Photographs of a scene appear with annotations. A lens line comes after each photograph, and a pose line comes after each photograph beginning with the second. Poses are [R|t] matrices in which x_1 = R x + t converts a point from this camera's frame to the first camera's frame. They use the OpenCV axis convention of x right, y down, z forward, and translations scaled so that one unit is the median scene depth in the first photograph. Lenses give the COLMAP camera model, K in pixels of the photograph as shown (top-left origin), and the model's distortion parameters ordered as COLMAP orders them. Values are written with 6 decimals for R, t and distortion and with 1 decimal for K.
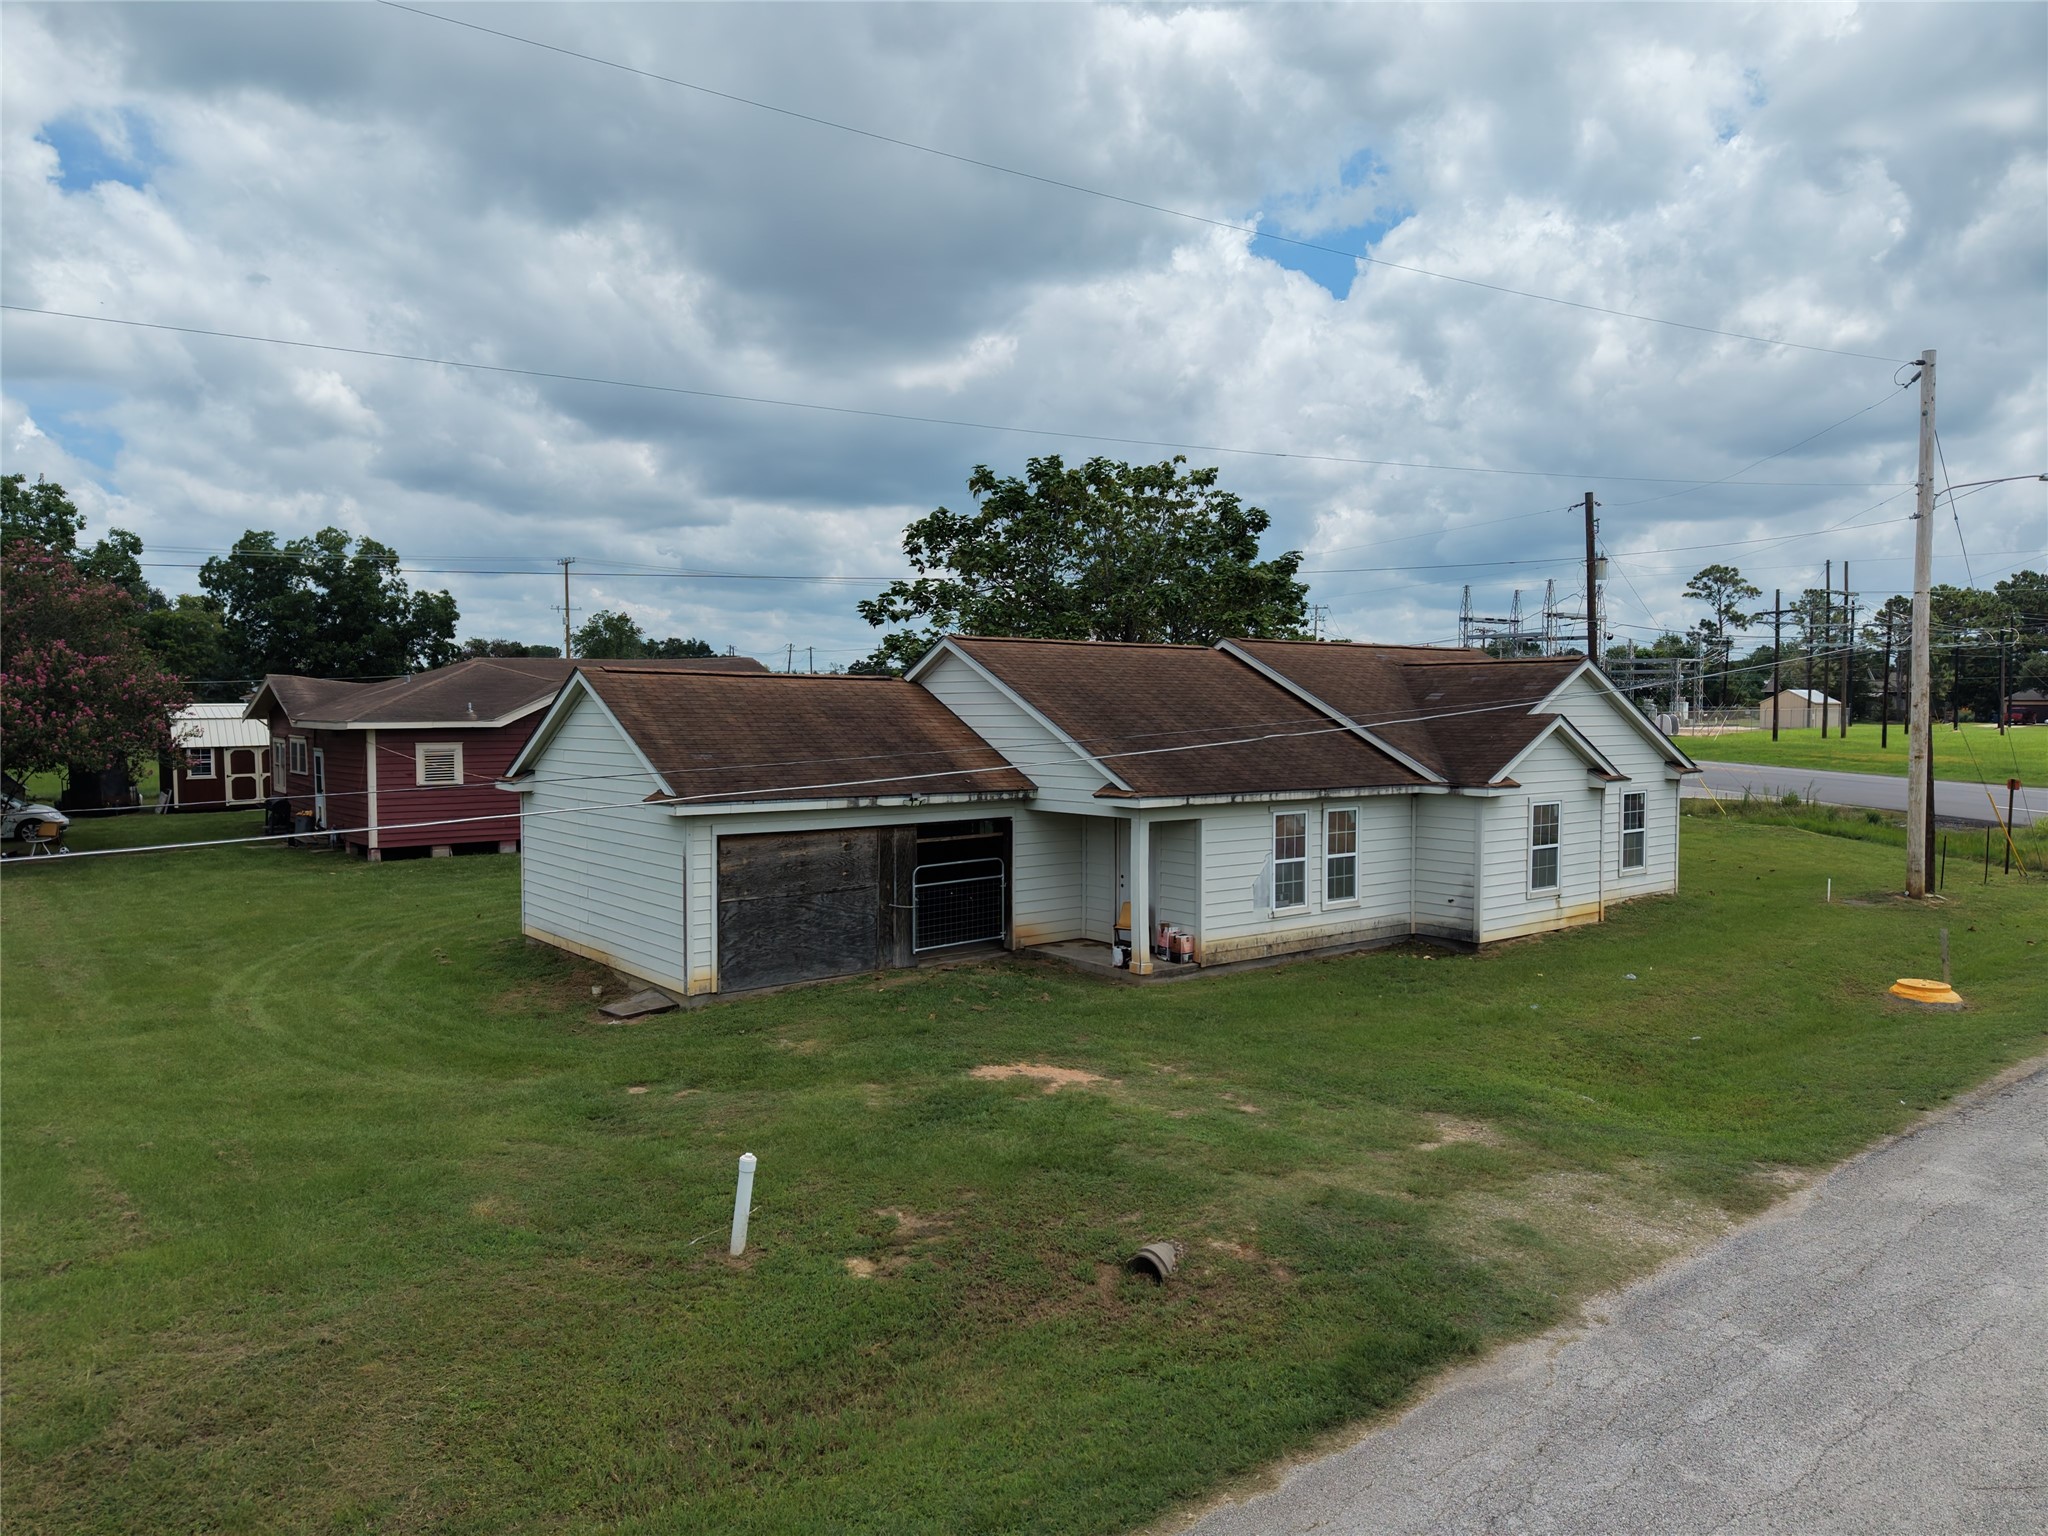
lens RADIAL K [[1372.3, 0, 1046.7], [0, 1372.3, 769.3], [0, 0, 1]] dist [0.038141, -0.039432]
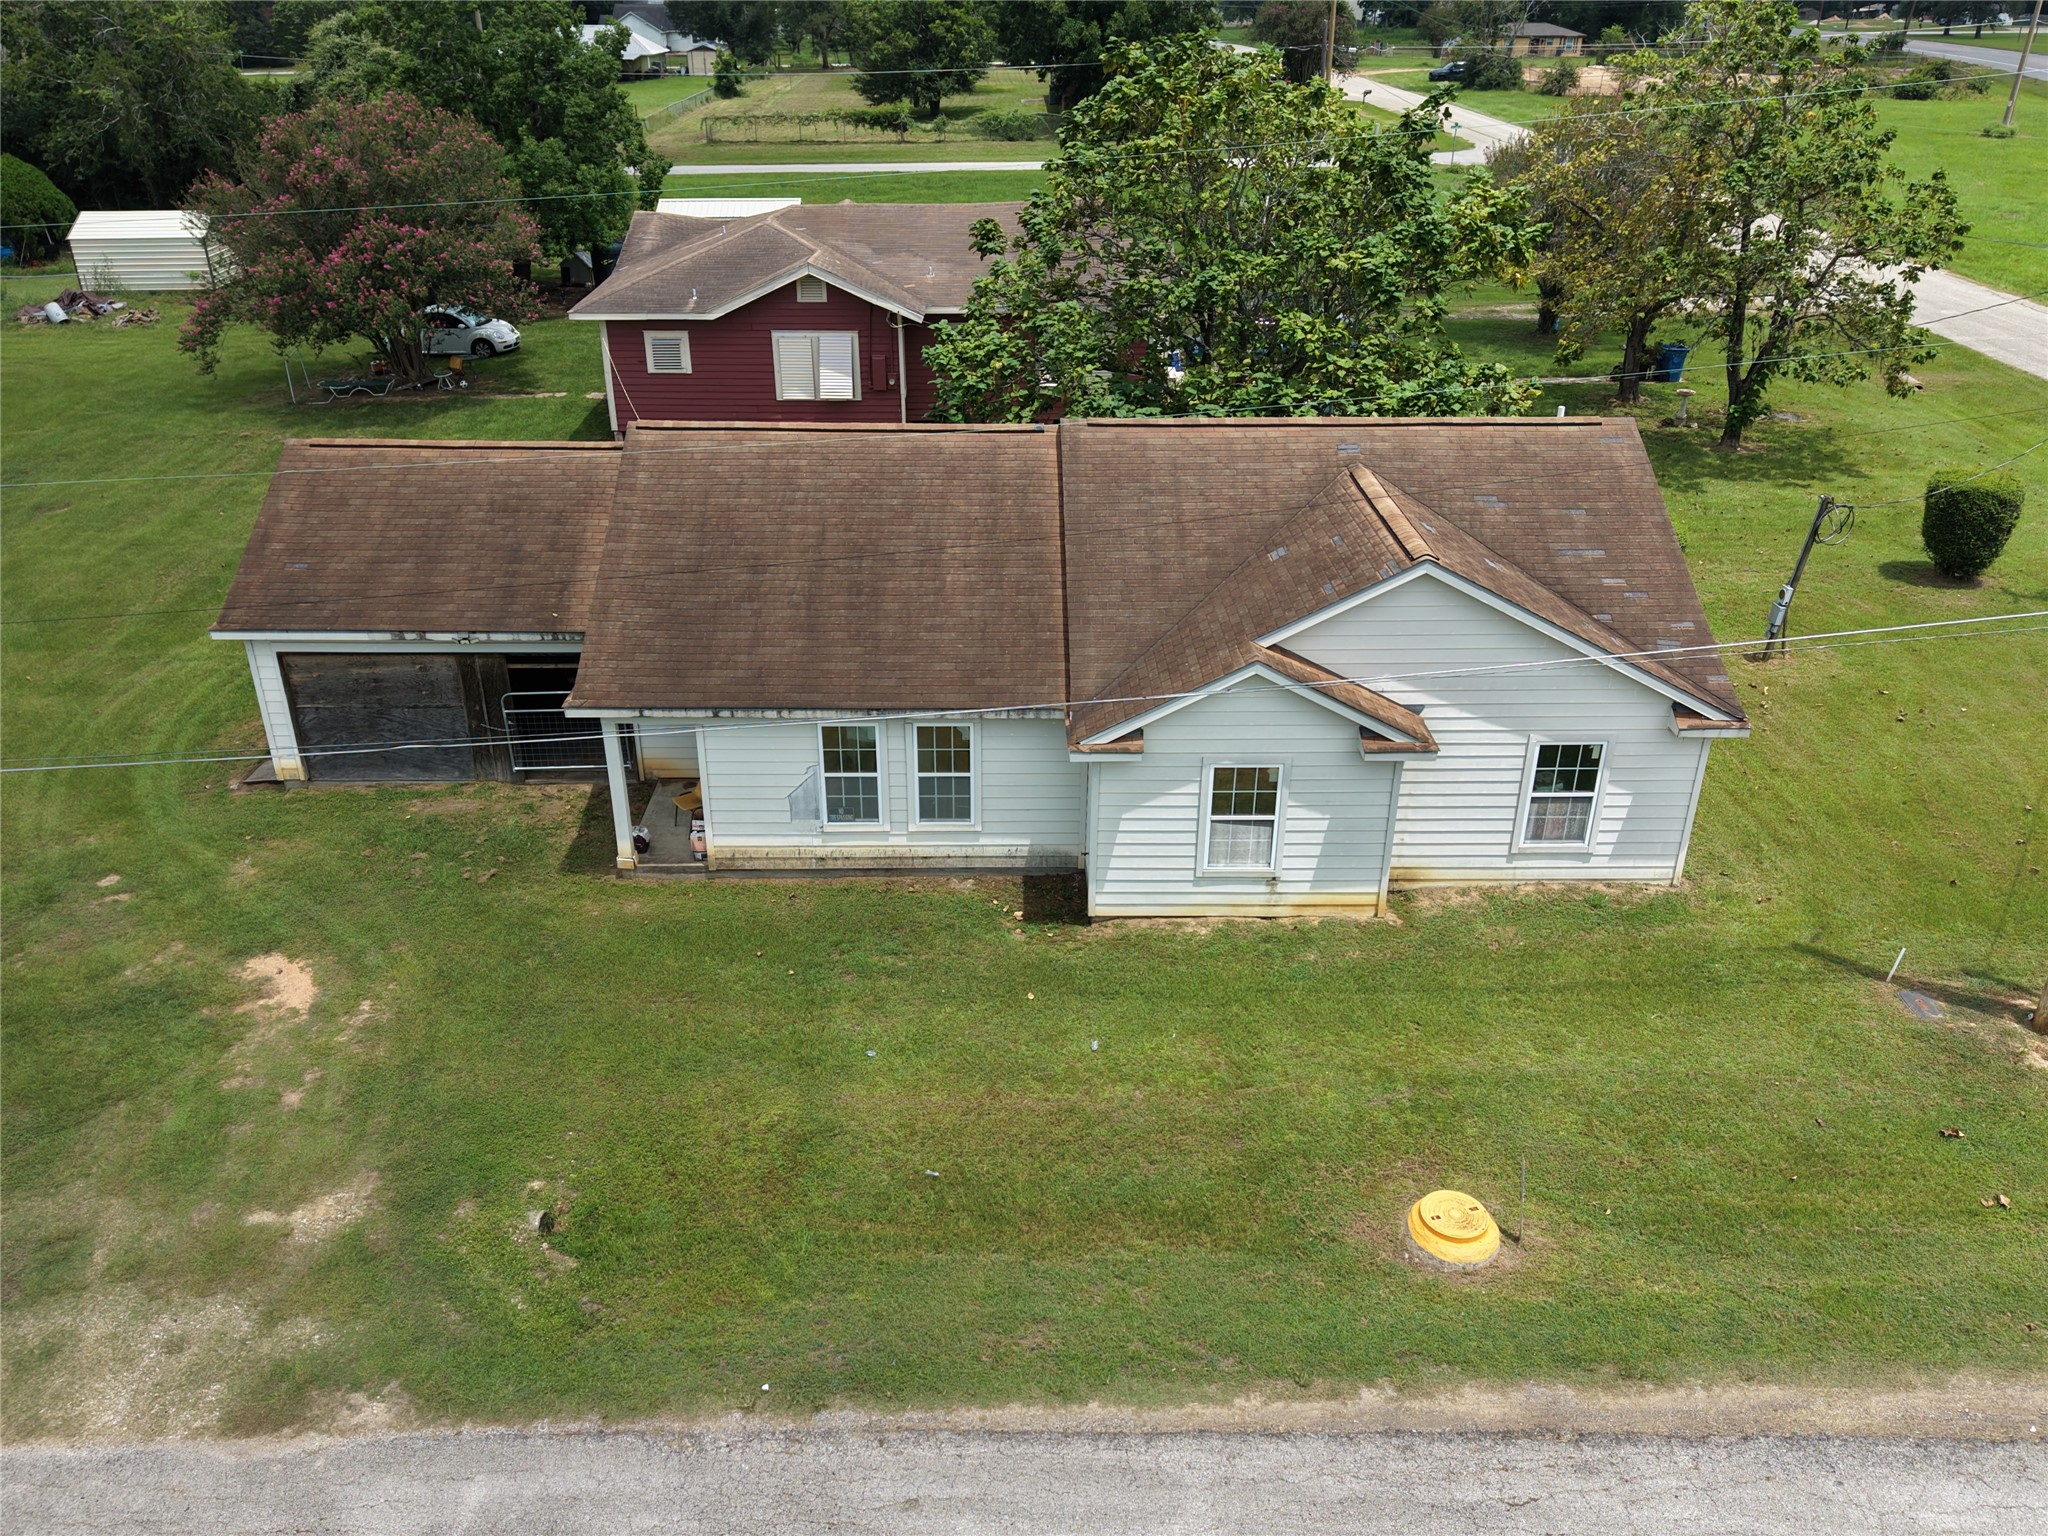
lens RADIAL K [[1591.9, 0, 1023.7], [0, 1591.9, 772.3], [0, 0, 1]] dist [0.042891, -0.051991]
pose [[0.782305, 0.277789, -0.557523, 0.955783], [-0.031229, 0.911416, 0.410299, -0.403753], [0.622112, -0.303568, 0.721681, 0.419156]]
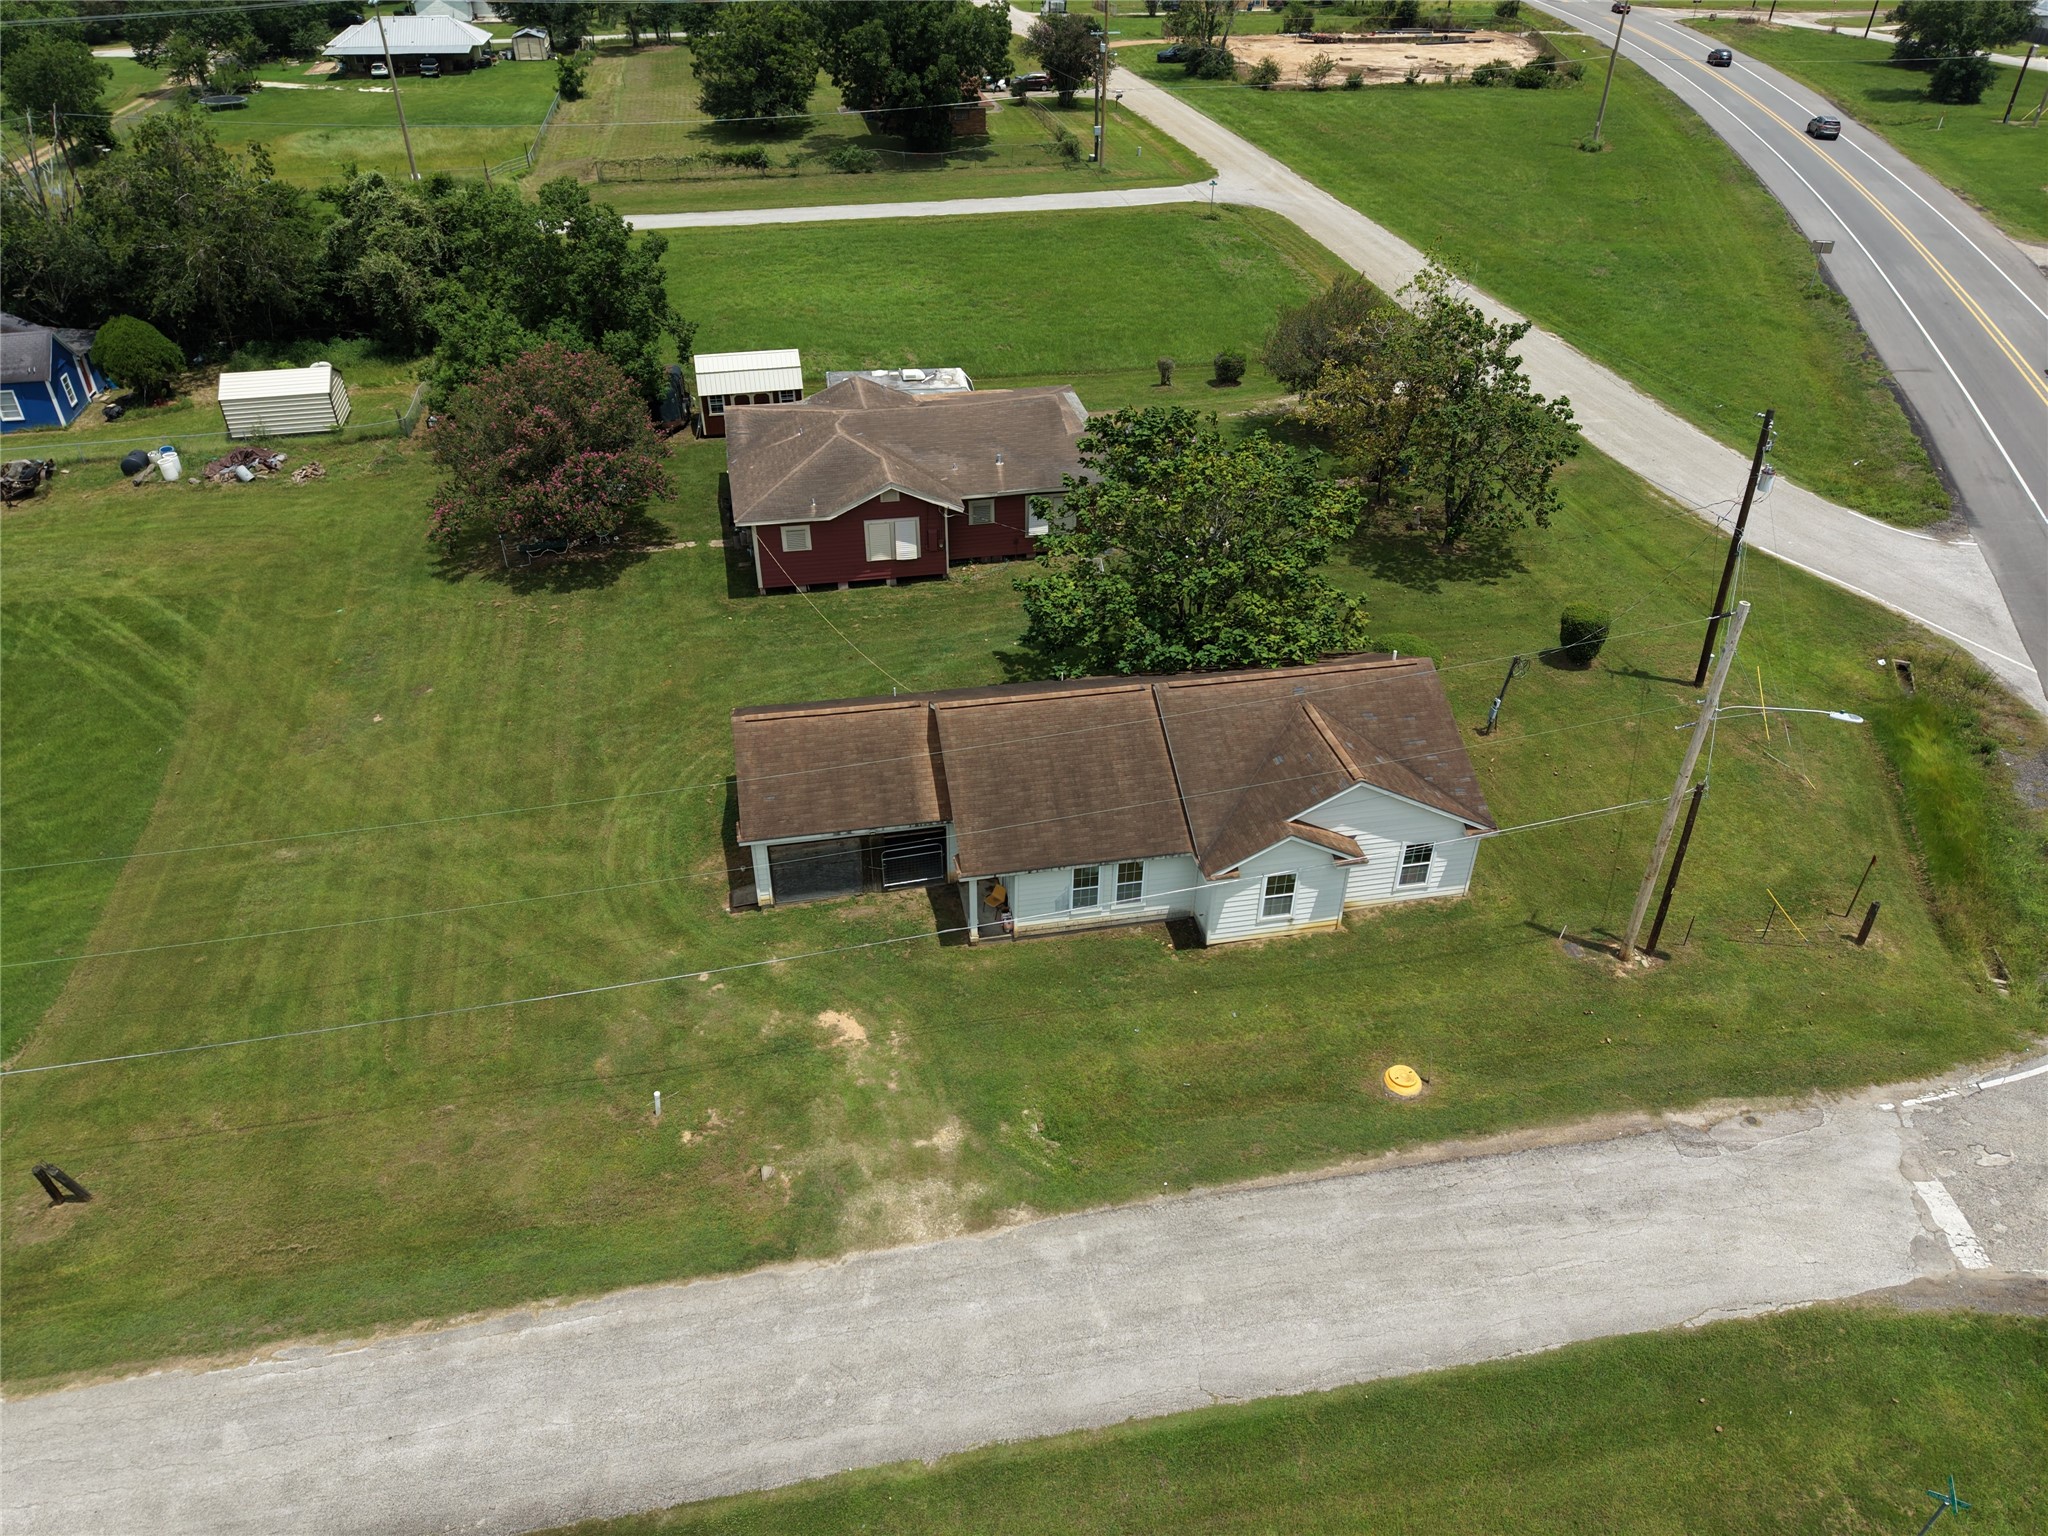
lens RADIAL K [[1402.2, 0, 1033.4], [0, 1402.2, 768.9], [0, 0, 1]] dist [0.106694, -0.202801]
pose [[0.884077, 0.265650, -0.384498, 0.900923], [-0.030067, 0.853360, 0.520455, -1.166289], [0.466374, -0.448561, 0.762423, -0.381649]]
